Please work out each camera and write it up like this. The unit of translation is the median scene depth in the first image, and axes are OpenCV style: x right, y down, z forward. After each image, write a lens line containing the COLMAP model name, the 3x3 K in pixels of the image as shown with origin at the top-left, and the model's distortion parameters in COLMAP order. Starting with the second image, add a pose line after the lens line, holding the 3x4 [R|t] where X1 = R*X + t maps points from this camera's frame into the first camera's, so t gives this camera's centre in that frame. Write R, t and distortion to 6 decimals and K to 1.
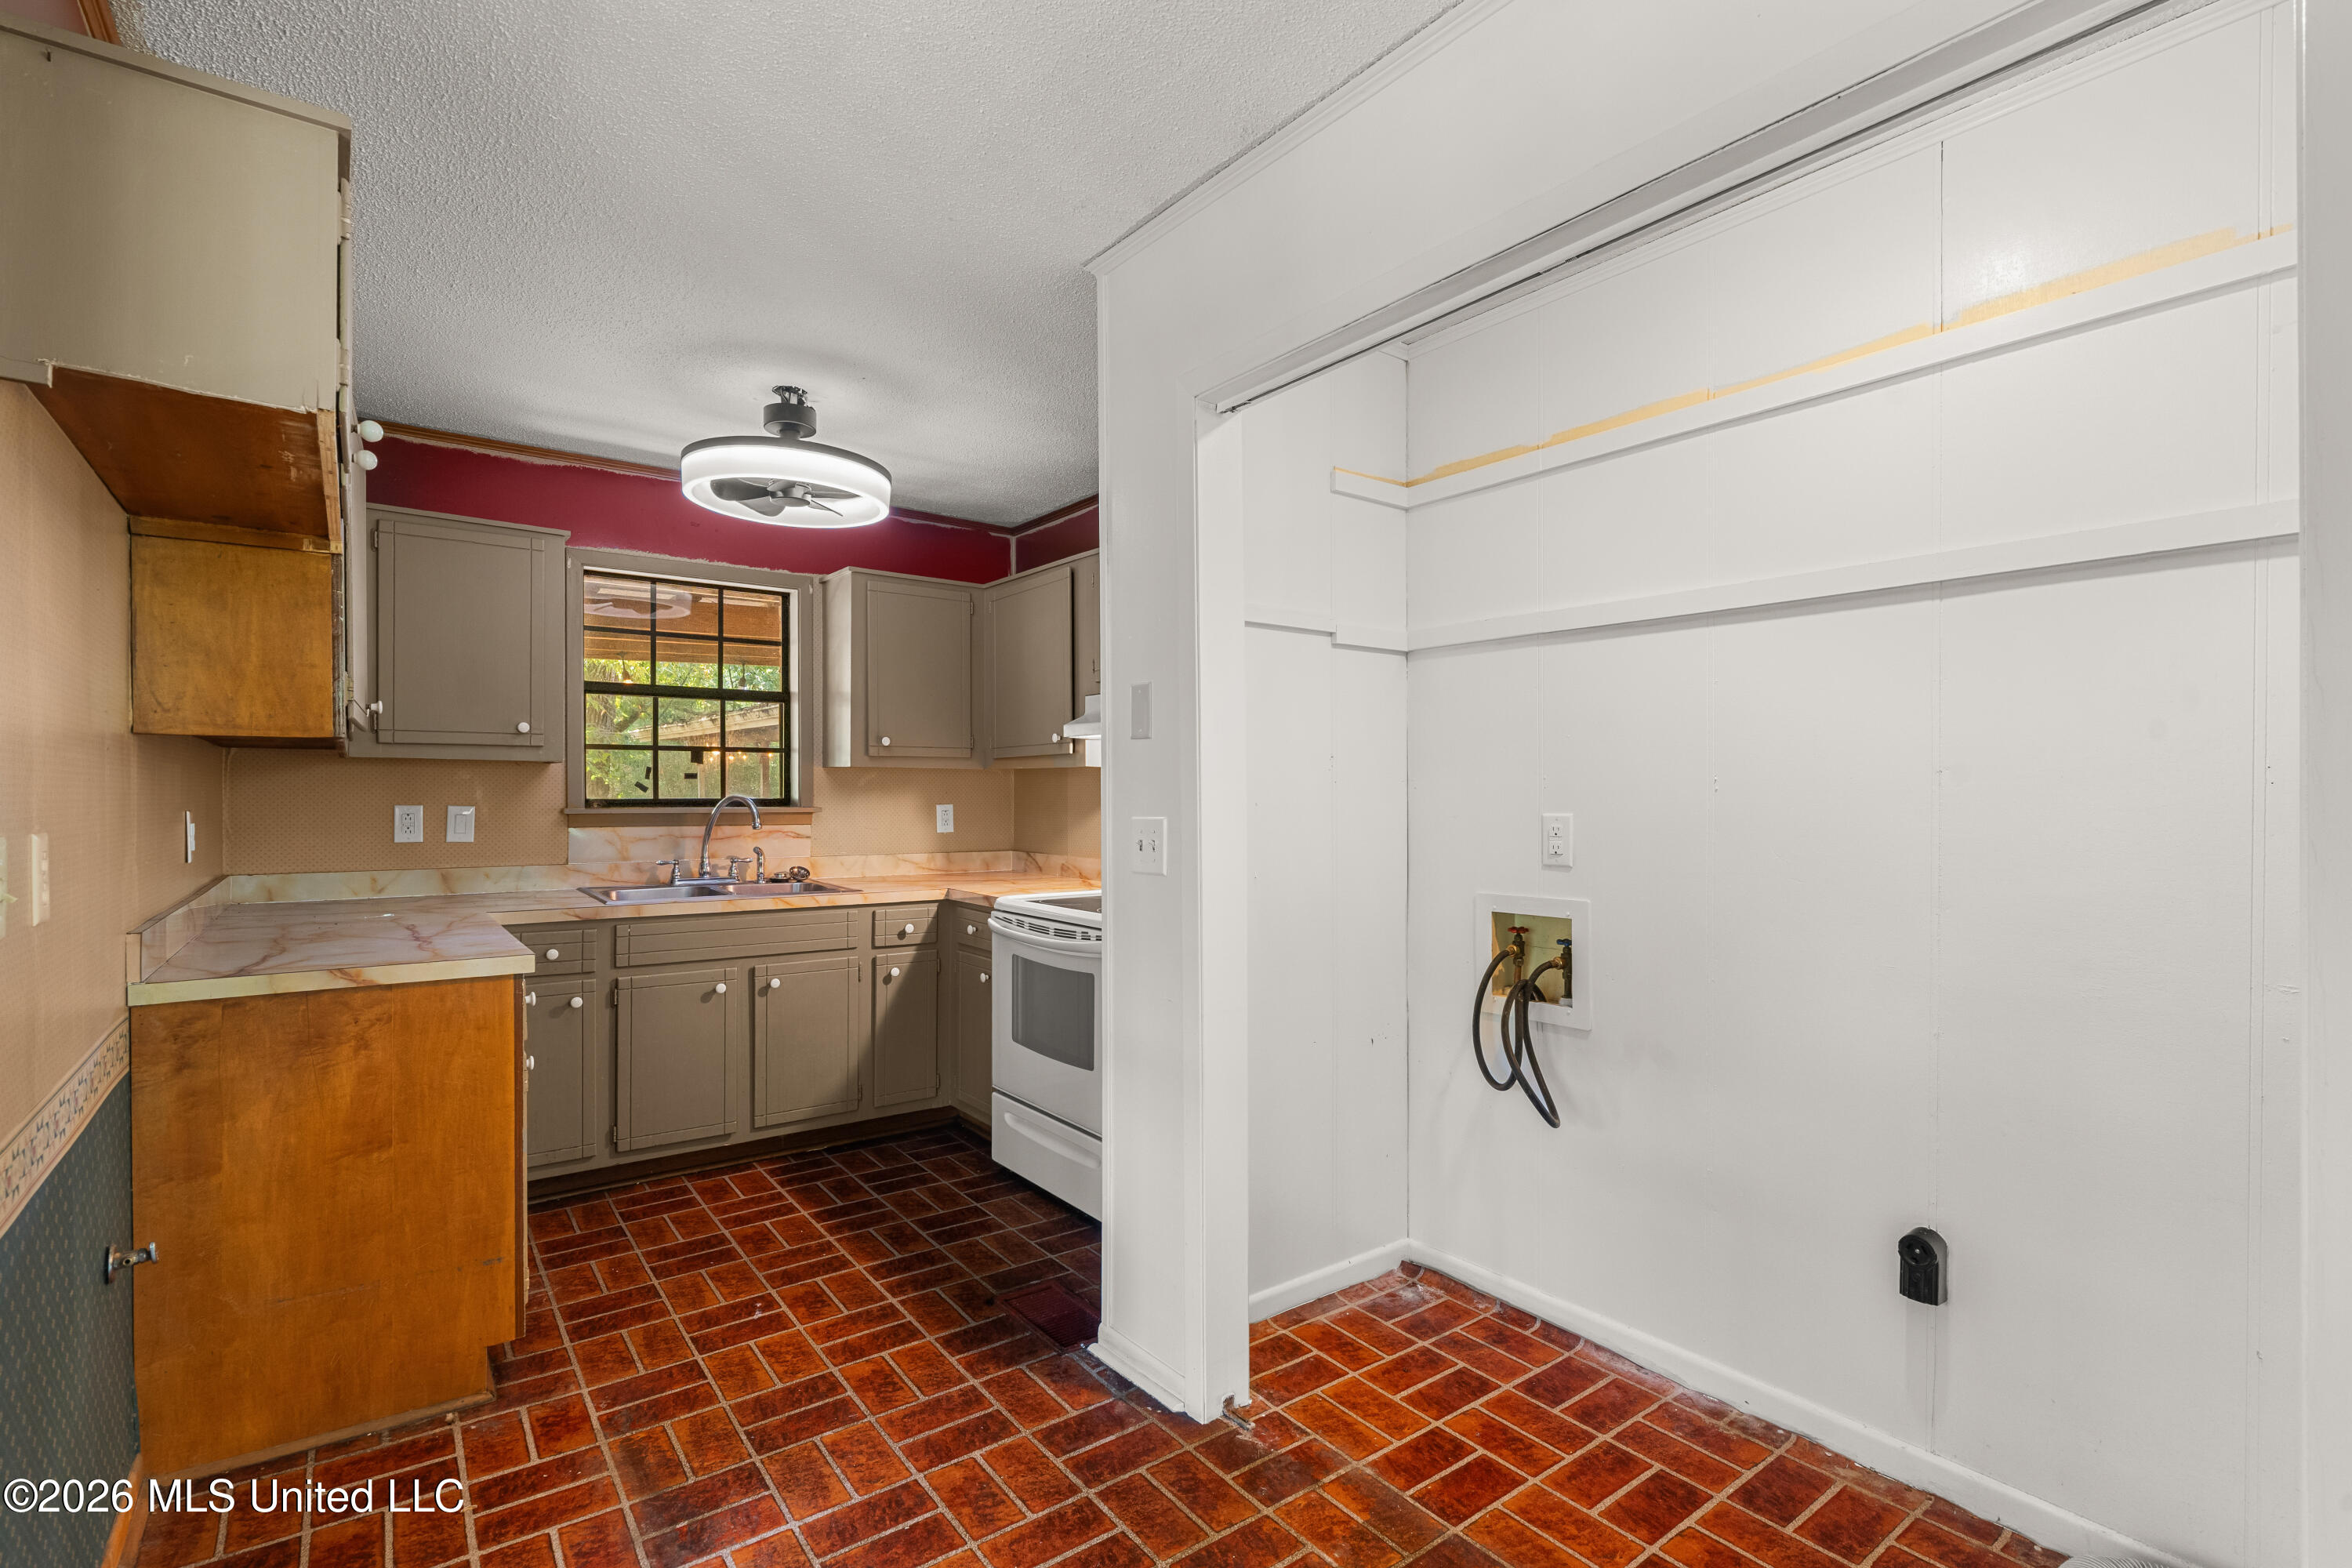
lens RADIAL K [[1061.6, 0, 1158.1], [0, 1061.6, 797.0], [0, 0, 1]] dist [-0.007023, 0.003886]
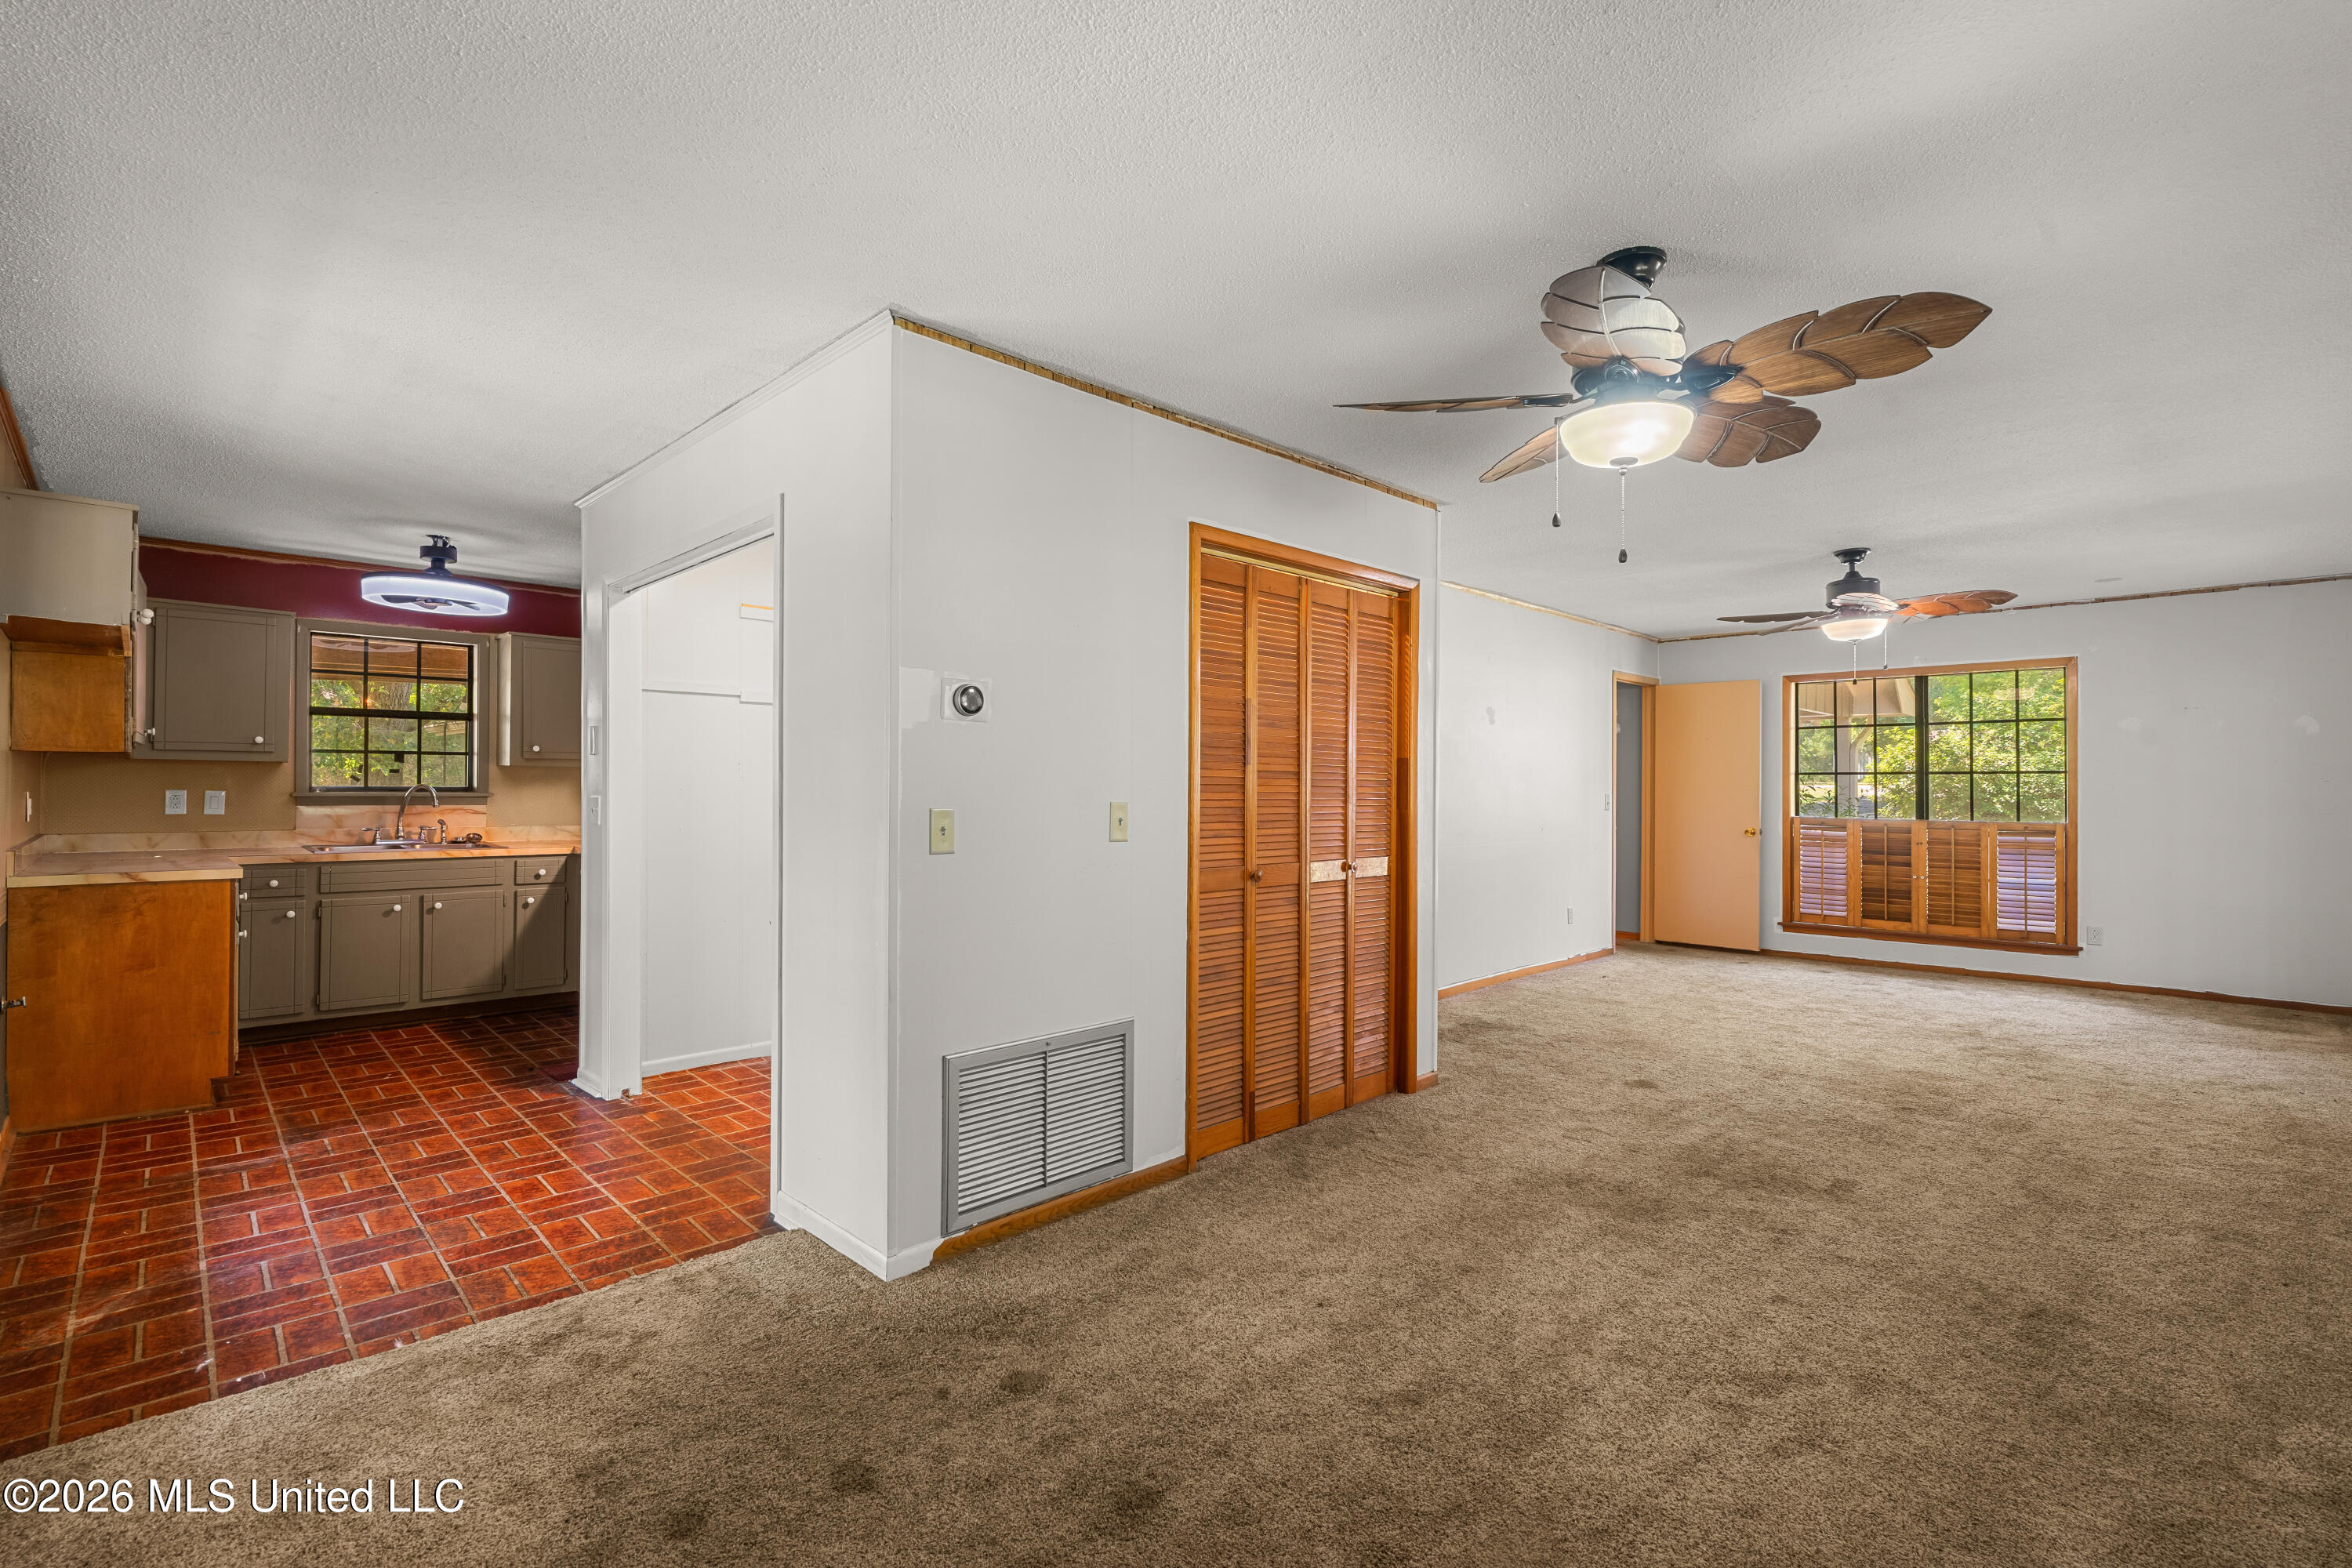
lens RADIAL K [[1061.6, 0, 1178.0], [0, 1061.6, 775.4], [0, 0, 1]] dist [-0.007023, 0.003886]
pose [[0.991684, 0.004676, 0.128616, 0.506236], [-0.002837, 0.999891, -0.014477, 0.004577], [-0.128669, 0.013992, 0.991589, -0.669155]]
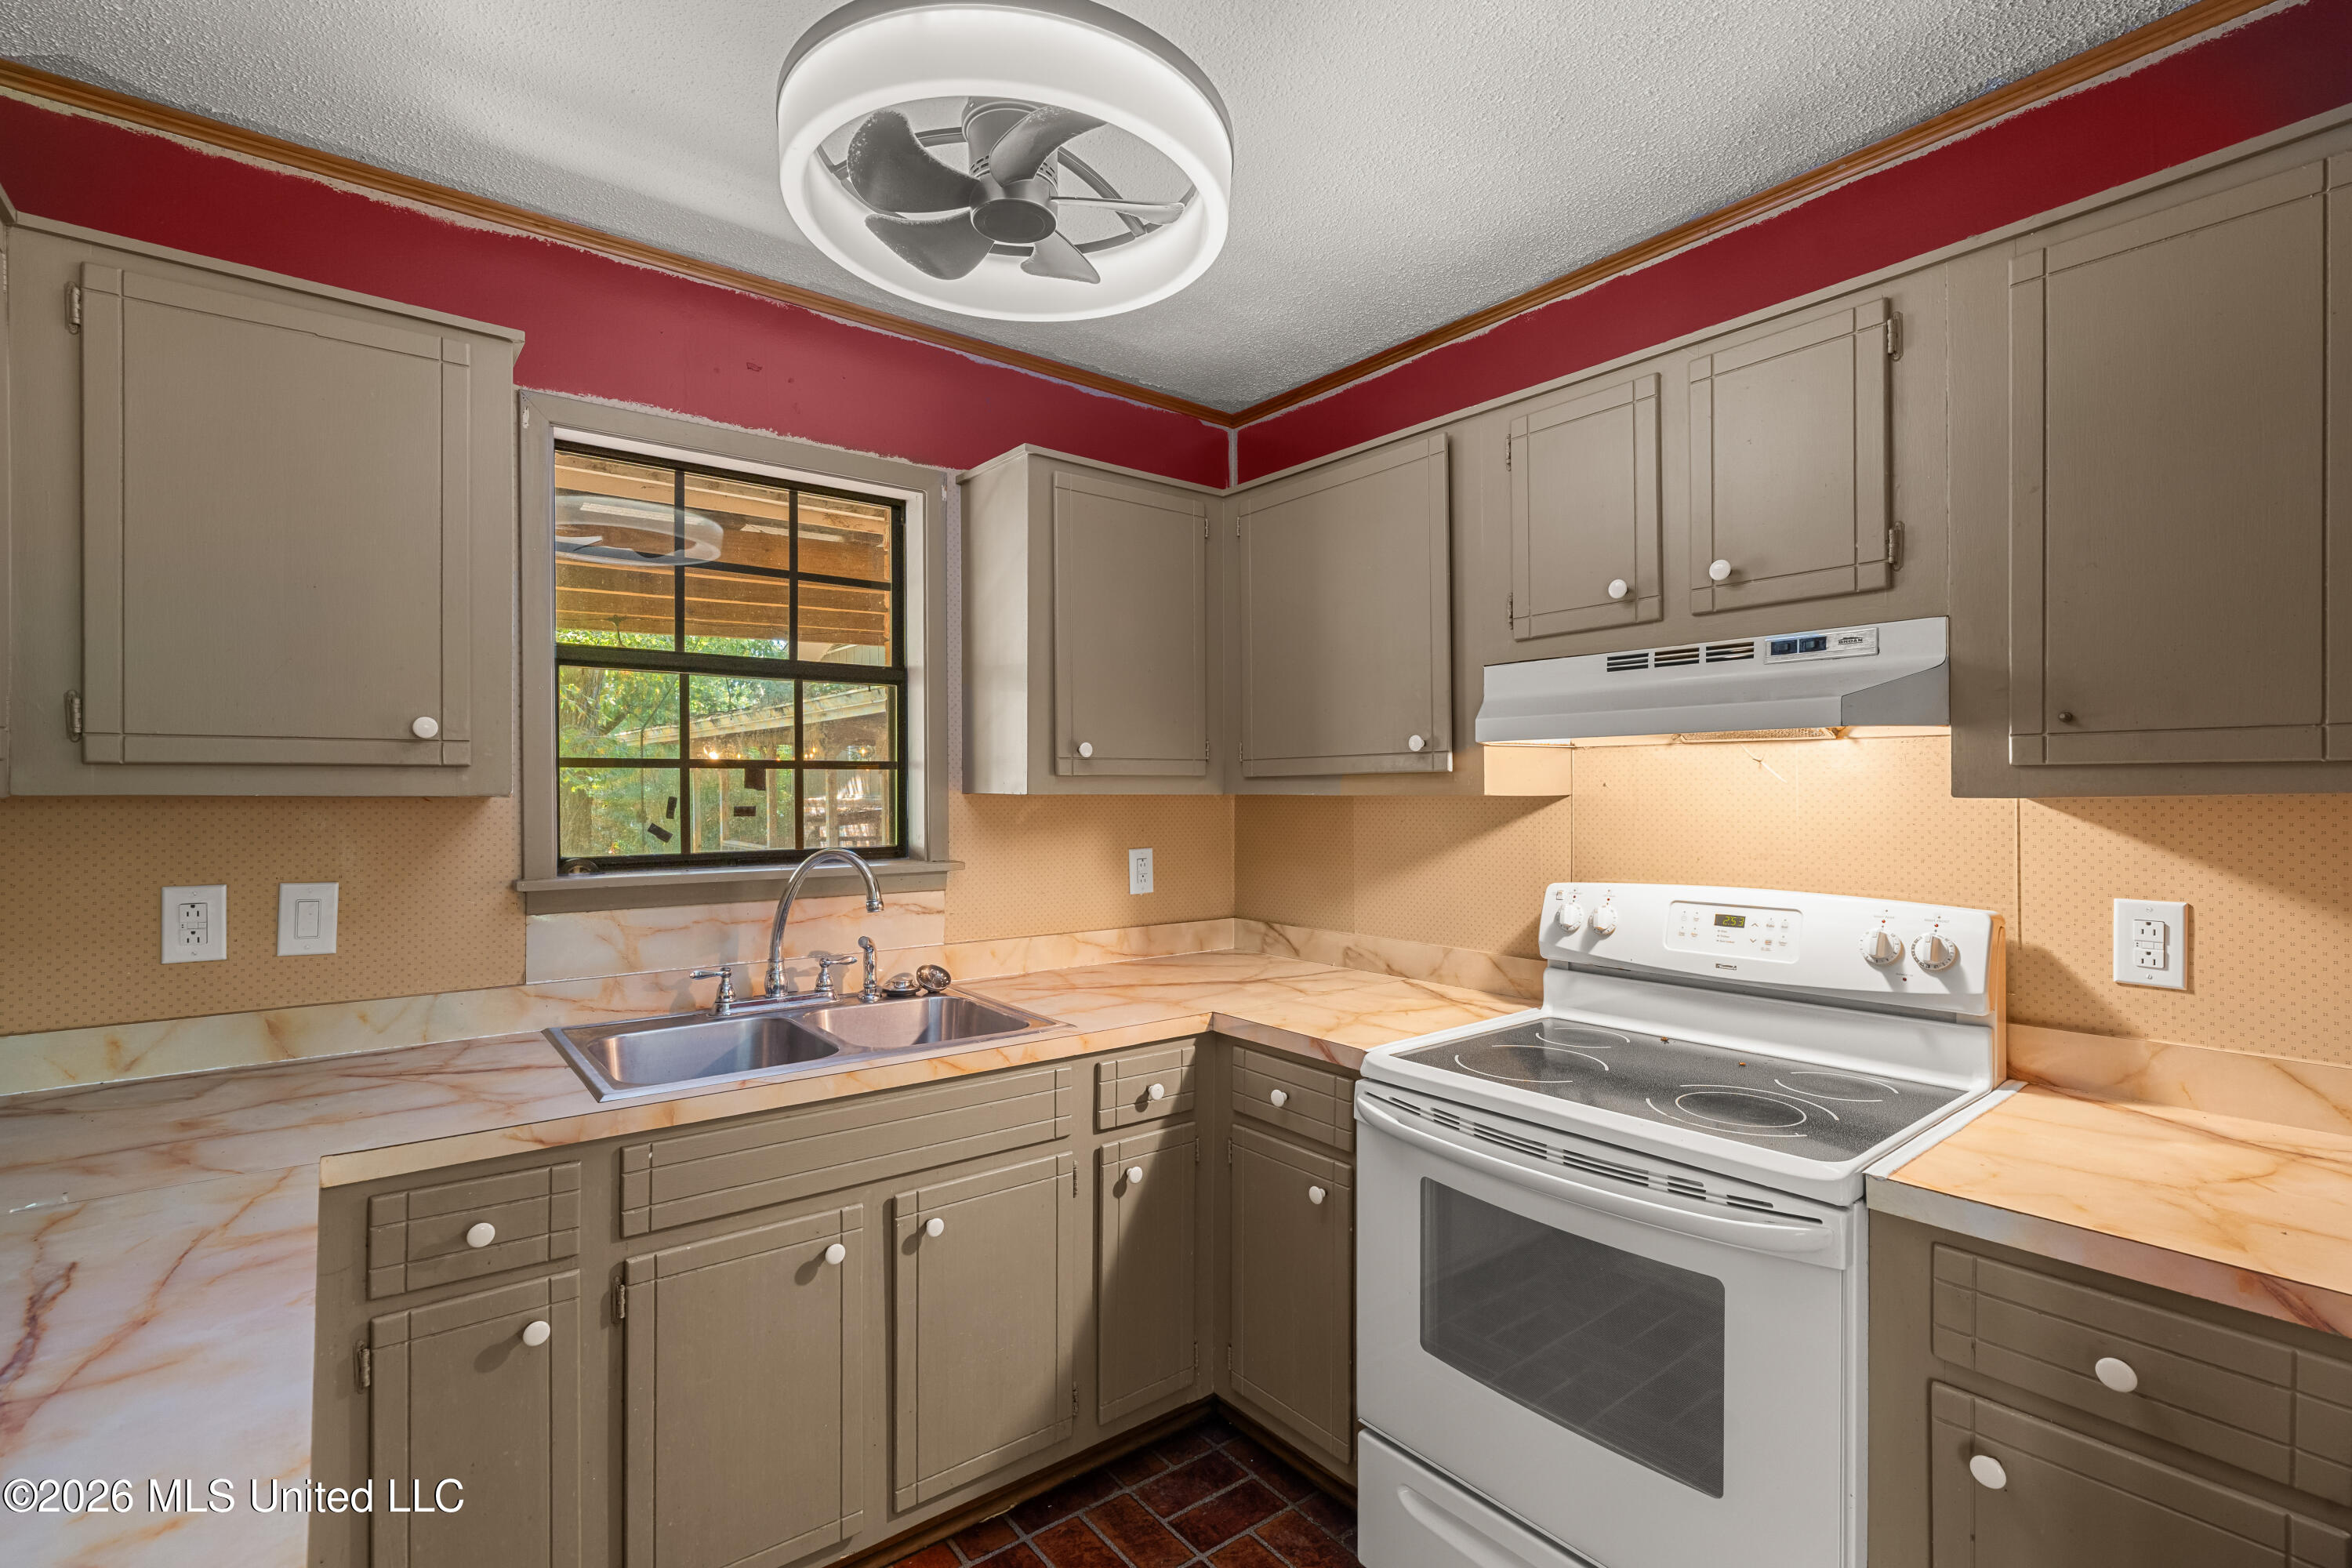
lens RADIAL K [[1061.6, 0, 1166.4], [0, 1061.6, 792.5], [0, 0, 1]] dist [-0.007023, 0.003886]
pose [[0.999809, -0.005532, 0.018746, -0.255206], [0.005617, 0.999974, -0.004468, -0.030242], [-0.018720, 0.004572, 0.999814, 0.481812]]
